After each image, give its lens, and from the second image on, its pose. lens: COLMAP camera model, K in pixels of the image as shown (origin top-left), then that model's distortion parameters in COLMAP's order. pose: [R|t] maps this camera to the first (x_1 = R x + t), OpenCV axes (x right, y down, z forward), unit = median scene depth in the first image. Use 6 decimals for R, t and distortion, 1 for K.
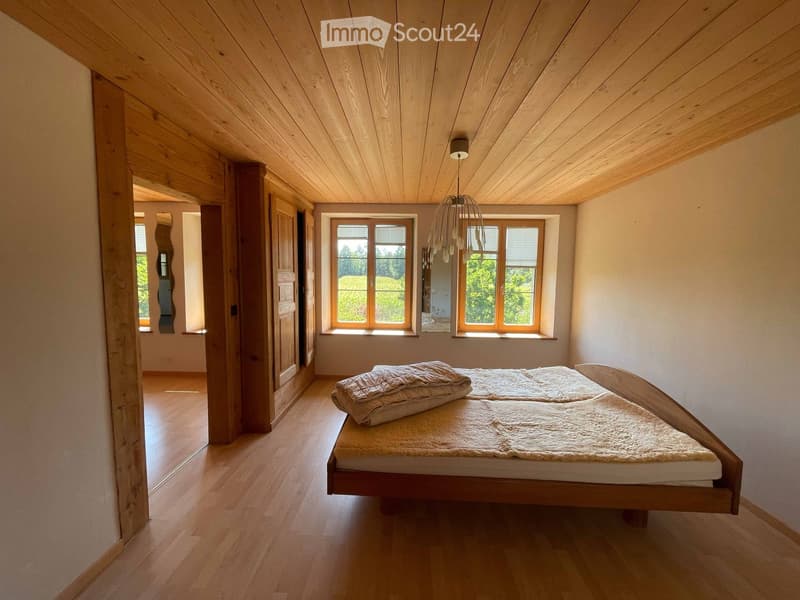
lens RADIAL K [[325.8, 0, 400.6], [0, 325.8, 299.8], [0, 0, 1]] dist [-0.015247, 0.000647]
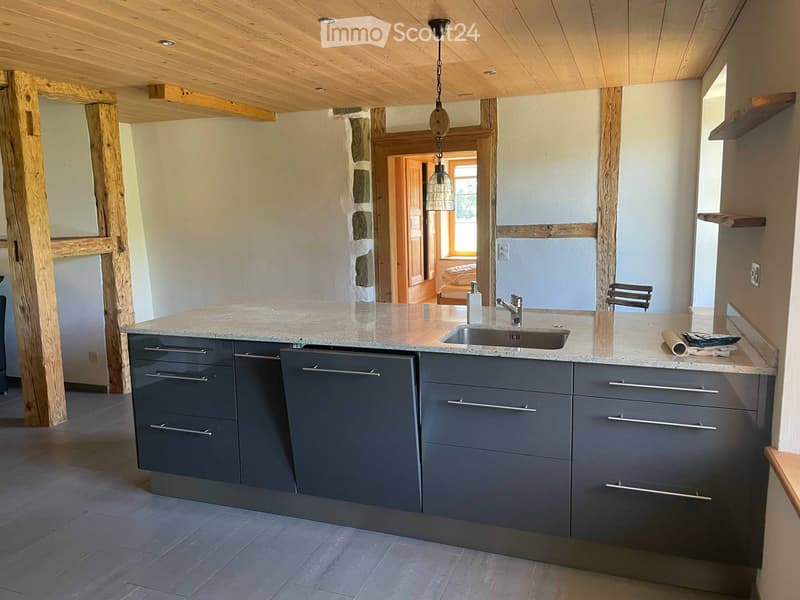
lens RADIAL K [[611.6, 0, 401.2], [0, 611.6, 297.9], [0, 0, 1]] dist [0.053277, -0.069060]
pose [[0.946541, 0.015896, -0.322193, 0.403497], [0.005556, 0.997834, 0.065552, 0.112353], [0.322537, -0.063838, 0.944402, -1.380034]]
